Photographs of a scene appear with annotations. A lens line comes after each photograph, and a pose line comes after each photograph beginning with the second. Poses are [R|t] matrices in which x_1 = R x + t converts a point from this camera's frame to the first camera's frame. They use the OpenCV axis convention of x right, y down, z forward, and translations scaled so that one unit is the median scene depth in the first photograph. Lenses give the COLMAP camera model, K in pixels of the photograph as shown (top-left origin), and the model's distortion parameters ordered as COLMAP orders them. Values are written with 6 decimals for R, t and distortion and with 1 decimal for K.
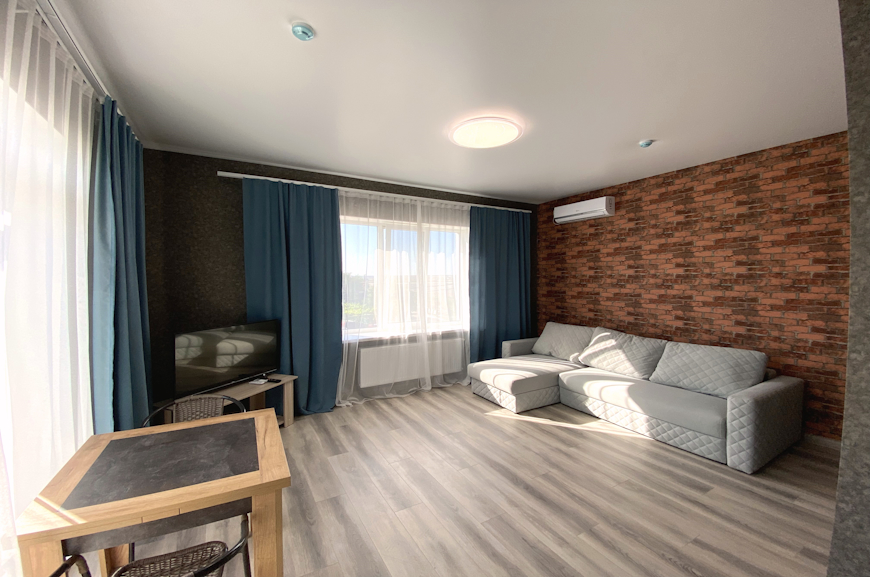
lens RADIAL K [[350.4, 0, 432.0], [0, 350.4, 281.8], [0, 0, 1]] dist [0.035567, -0.027676]
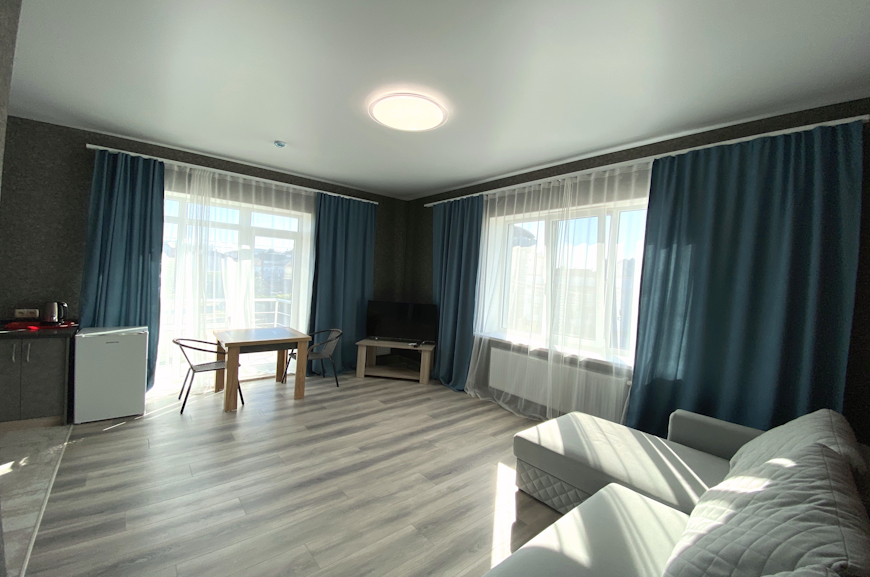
lens RADIAL K [[350.4, 0, 432.0], [0, 350.4, 281.8], [0, 0, 1]] dist [0.035567, -0.027676]
pose [[0.178377, 0.022055, -0.983715, 0.771129], [-0.063384, 0.997930, 0.010880, 0.004358], [0.981919, 0.060411, 0.179406, 0.662133]]
